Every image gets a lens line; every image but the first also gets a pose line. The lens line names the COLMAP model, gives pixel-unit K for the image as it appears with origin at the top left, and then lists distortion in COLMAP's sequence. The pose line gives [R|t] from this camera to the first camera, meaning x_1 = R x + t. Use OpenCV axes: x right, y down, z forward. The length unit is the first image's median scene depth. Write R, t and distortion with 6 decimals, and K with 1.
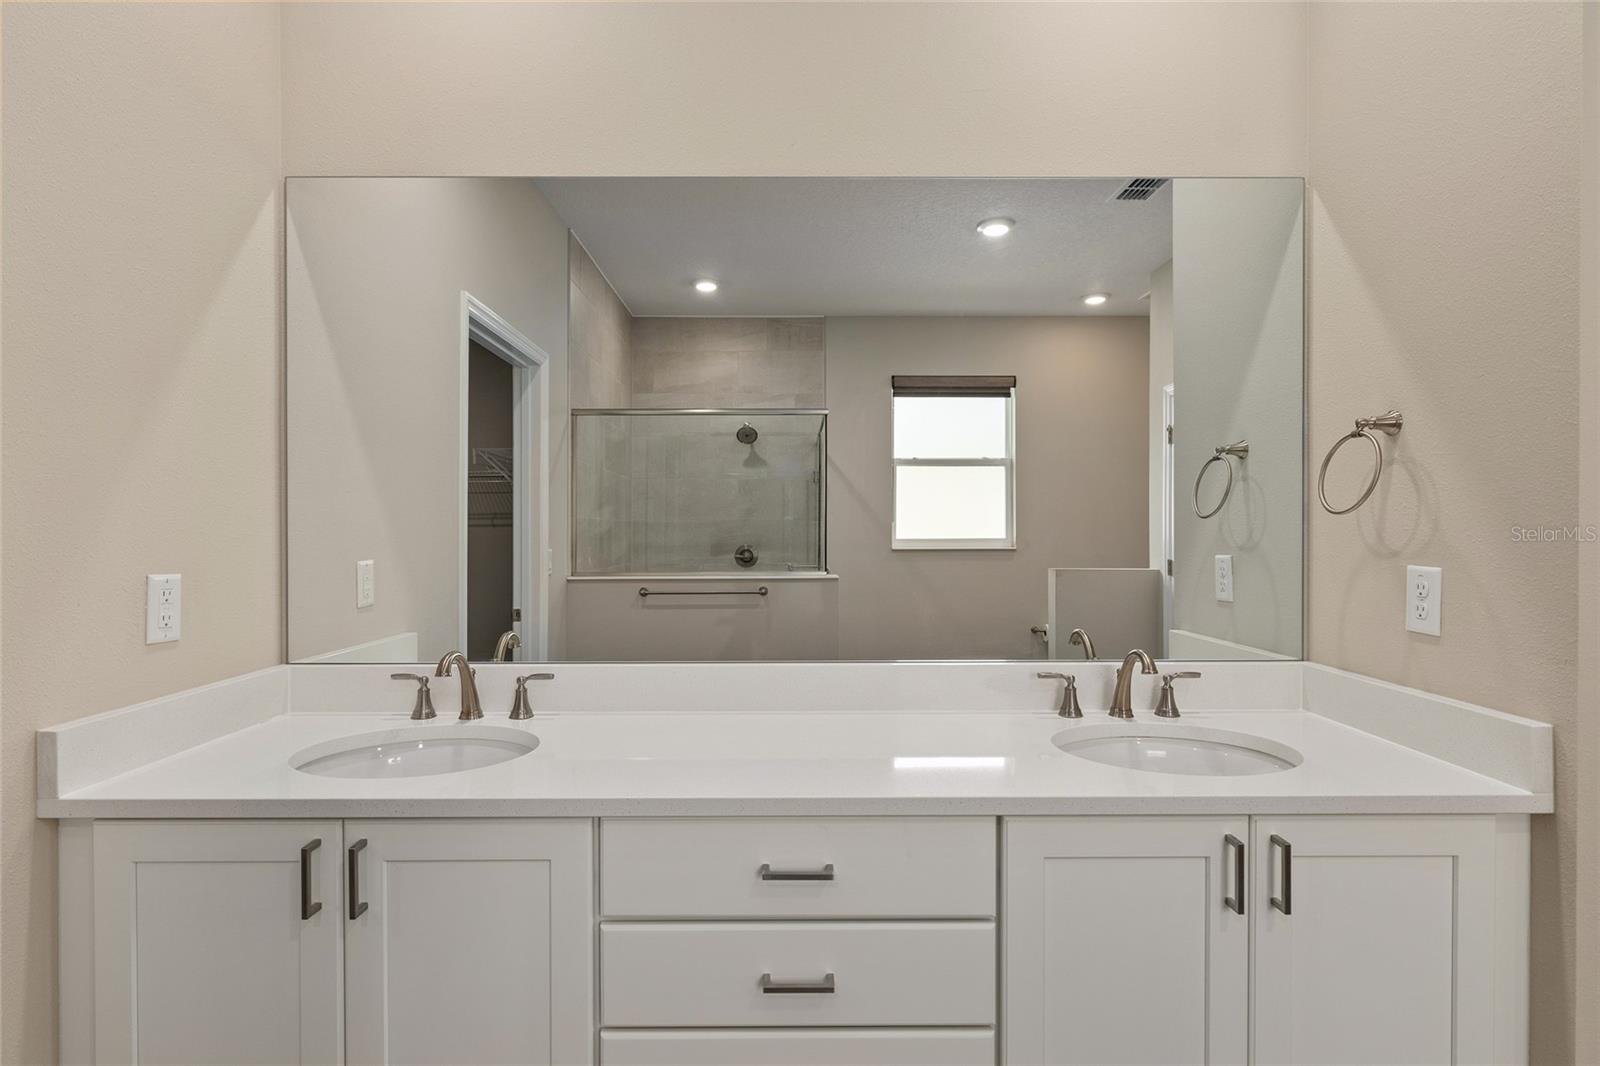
lens RADIAL K [[794.5, 0, 808.6], [0, 794.5, 527.0], [0, 0, 1]] dist [0.000761, 0.000538]
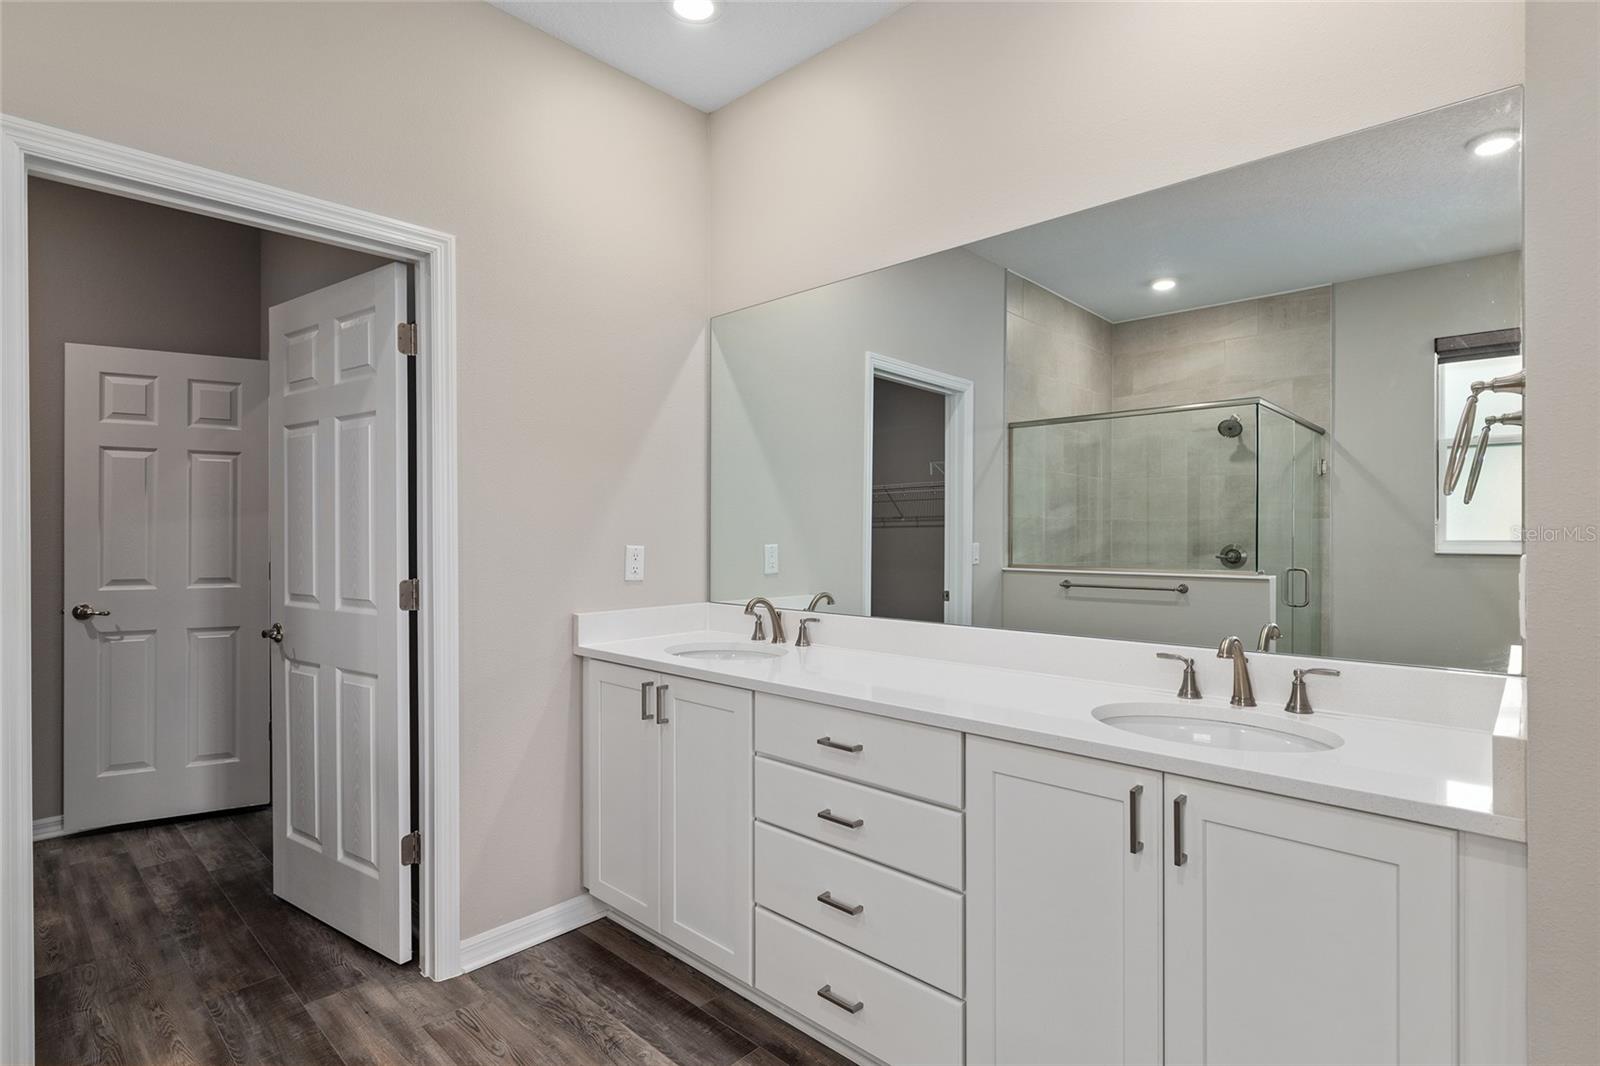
lens RADIAL K [[794.5, 0, 808.6], [0, 794.5, 527.0], [0, 0, 1]] dist [0.000761, 0.000538]
pose [[0.730486, -0.003164, -0.682921, 0.278355], [0.000494, 0.999991, -0.004105, 0.007510], [0.682928, 0.002661, 0.730481, -0.042477]]
